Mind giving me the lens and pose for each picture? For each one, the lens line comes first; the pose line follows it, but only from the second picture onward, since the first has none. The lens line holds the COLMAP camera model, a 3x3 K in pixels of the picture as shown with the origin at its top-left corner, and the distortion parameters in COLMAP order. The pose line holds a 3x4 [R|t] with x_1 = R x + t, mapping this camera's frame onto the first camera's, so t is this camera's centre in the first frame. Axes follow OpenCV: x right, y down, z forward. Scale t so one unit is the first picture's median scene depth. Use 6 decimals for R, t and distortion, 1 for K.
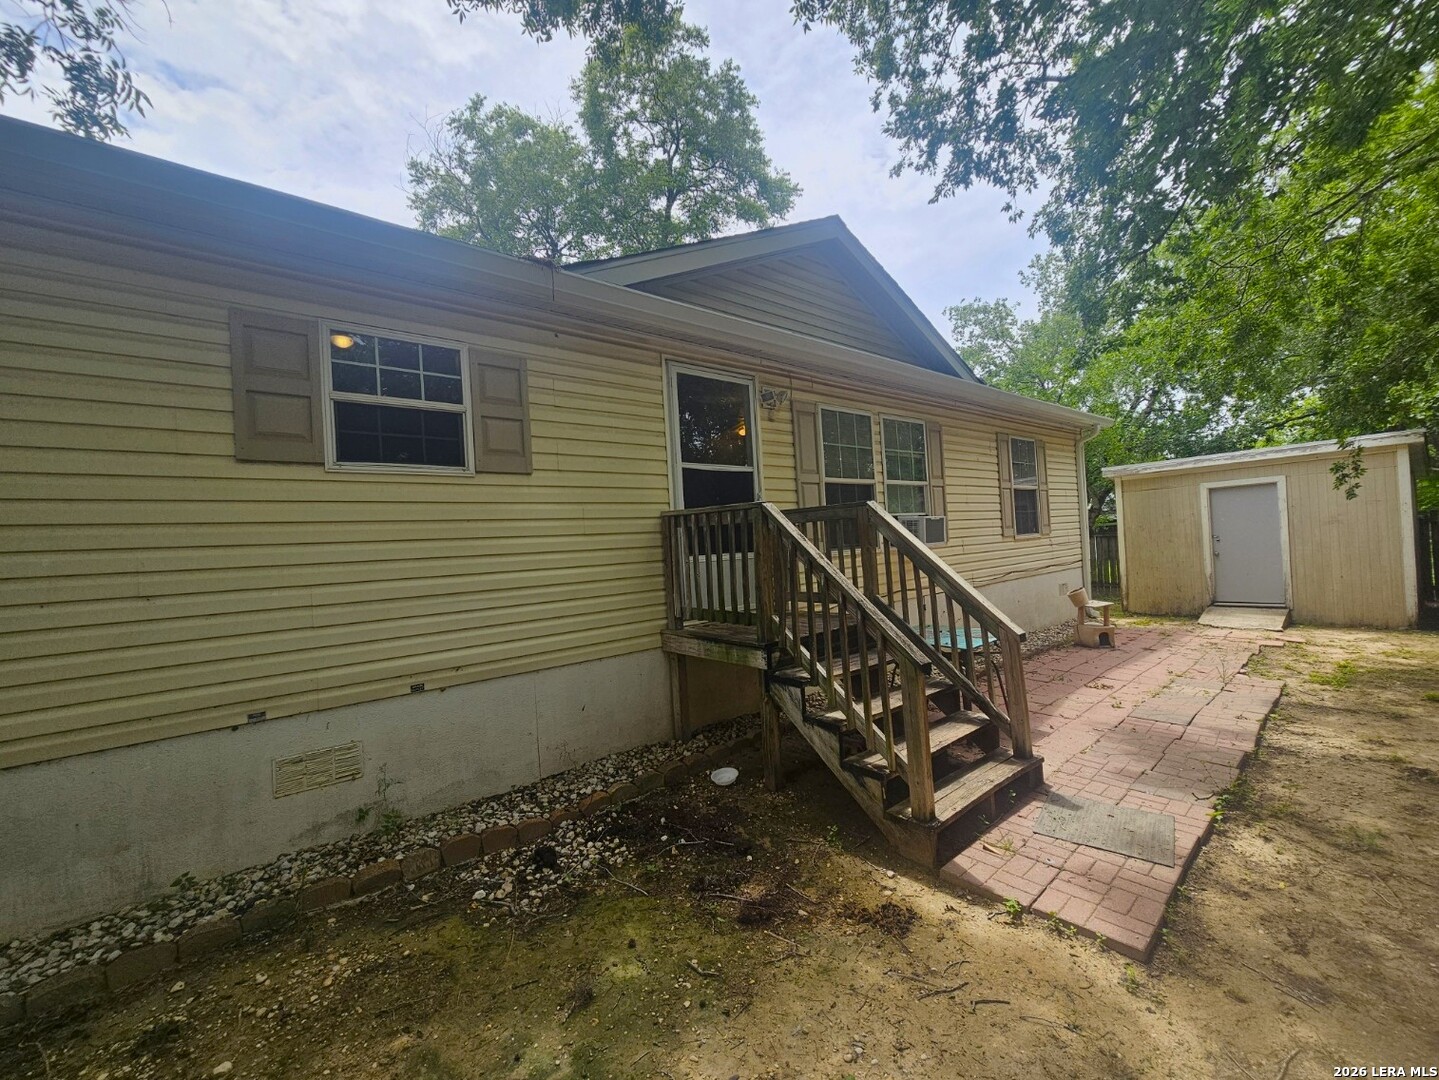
lens RADIAL K [[580.6, 0, 719.5], [0, 580.6, 540.0], [0, 0, 1]] dist [0.000156, -0.000308]
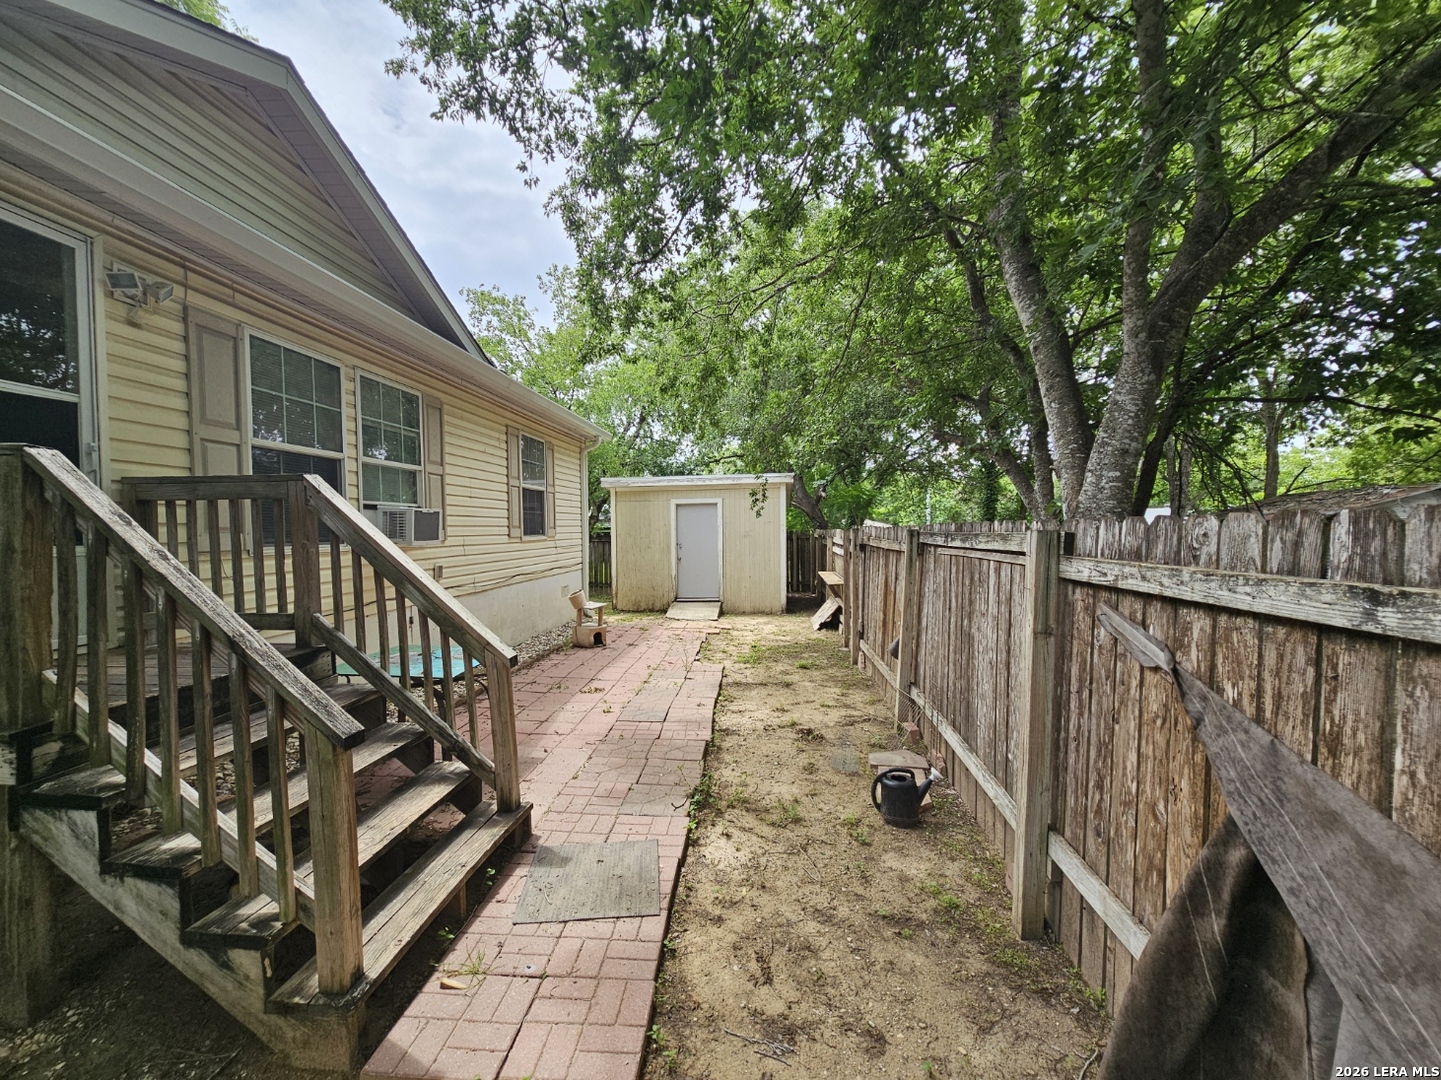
lens RADIAL K [[567.9, 0, 717.7], [0, 567.9, 544.9], [0, 0, 1]] dist [-0.002069, -0.000282]
pose [[0.702512, 0.028988, 0.711081, 0.106166], [-0.033920, 0.999398, -0.007231, 0.002721], [-0.710863, -0.019040, 0.703073, 0.168956]]
